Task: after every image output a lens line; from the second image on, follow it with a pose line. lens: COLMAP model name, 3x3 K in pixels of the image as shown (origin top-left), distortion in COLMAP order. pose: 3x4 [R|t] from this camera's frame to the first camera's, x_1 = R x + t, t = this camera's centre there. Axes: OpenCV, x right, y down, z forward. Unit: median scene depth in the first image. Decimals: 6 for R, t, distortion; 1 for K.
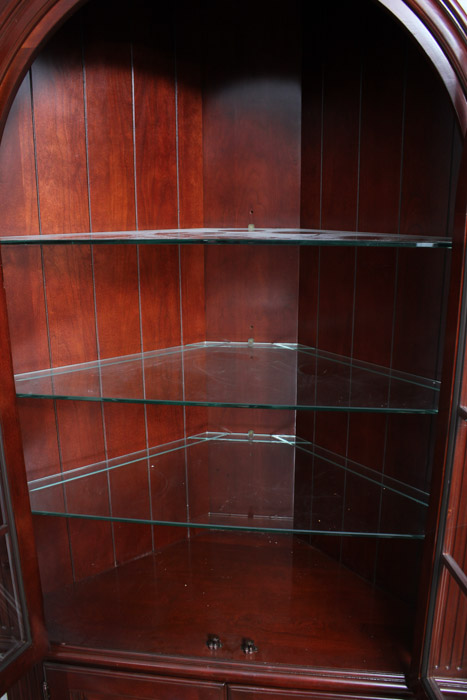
lens RADIAL K [[562.8, 0, 233.5], [0, 562.8, 350.0], [0, 0, 1]] dist [-0.156980, 0.093048]
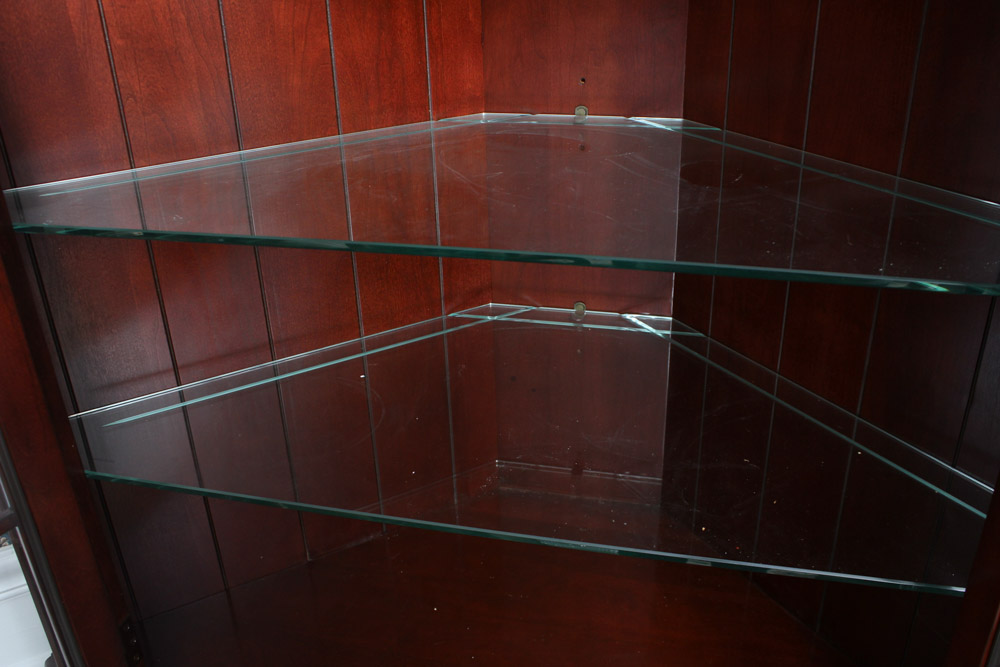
lens RADIAL K [[884.1, 0, 502.7], [0, 884.1, 352.1], [0, 0, 1]] dist [-0.125791, 0.003758]
pose [[0.993198, 0.032752, -0.111732, 0.054333], [-0.007515, 0.975653, 0.219193, 0.019802], [0.116191, -0.216862, 0.969263, 0.262758]]
